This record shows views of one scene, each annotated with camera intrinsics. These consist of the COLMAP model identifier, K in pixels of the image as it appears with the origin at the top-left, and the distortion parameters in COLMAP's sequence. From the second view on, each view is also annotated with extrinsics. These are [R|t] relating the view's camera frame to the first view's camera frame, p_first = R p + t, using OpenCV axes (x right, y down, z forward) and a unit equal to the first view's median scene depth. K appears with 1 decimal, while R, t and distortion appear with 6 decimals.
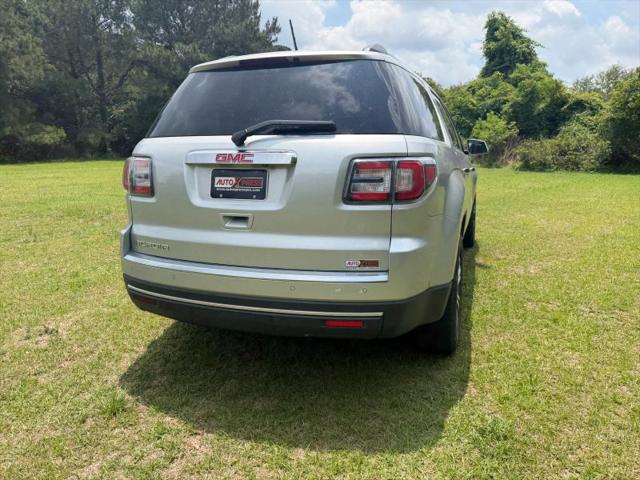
lens RADIAL K [[475.0, 0, 330.9], [0, 475.0, 218.2], [0, 0, 1]] dist [0.021407, -0.032977]
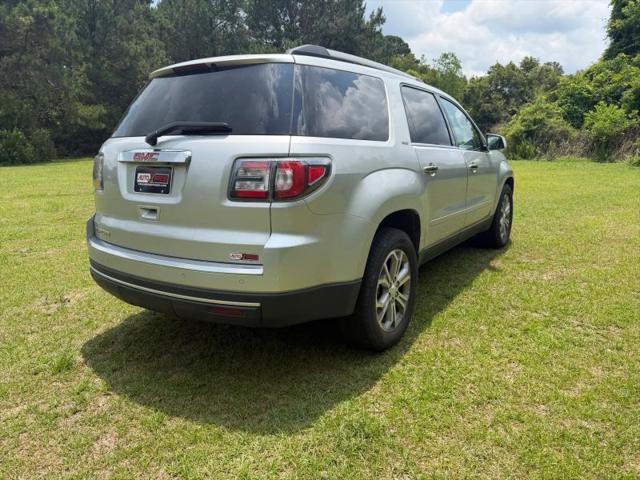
lens RADIAL K [[475.0, 0, 328.3], [0, 475.0, 227.7], [0, 0, 1]] dist [0.021407, -0.032977]
pose [[0.970295, 0.040307, -0.238543, 0.409046], [-0.031873, 0.998726, 0.039112, -0.014374], [0.239815, -0.030347, 0.970344, 0.008837]]
